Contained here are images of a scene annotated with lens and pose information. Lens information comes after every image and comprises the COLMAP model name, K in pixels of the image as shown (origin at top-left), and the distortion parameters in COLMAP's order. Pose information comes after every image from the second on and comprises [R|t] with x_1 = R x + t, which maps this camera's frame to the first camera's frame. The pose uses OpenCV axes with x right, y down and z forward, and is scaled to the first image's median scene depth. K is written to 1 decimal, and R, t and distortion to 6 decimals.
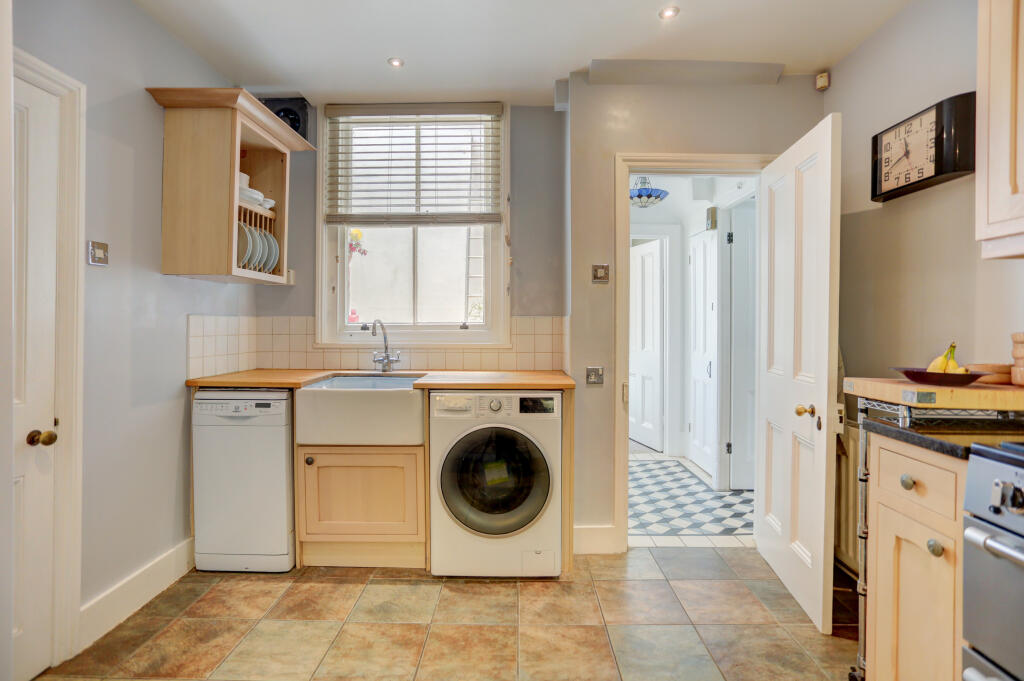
lens RADIAL K [[481.3, 0, 512.7], [0, 481.3, 319.6], [0, 0, 1]] dist [-0.041050, 0.029097]
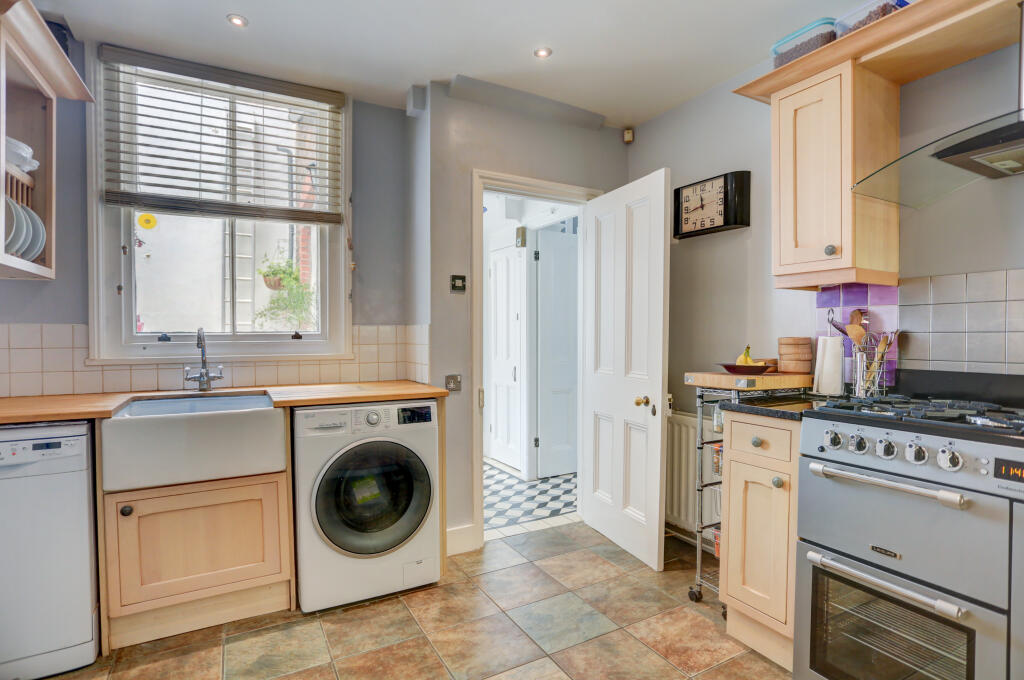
lens RADIAL K [[491.3, 0, 493.2], [0, 491.3, 335.9], [0, 0, 1]] dist [-0.044227, 0.030305]
pose [[0.885509, -0.005634, 0.464589, -0.258692], [-0.001519, 0.999886, 0.015021, 0.000031], [-0.464620, -0.014007, 0.885399, 0.032985]]
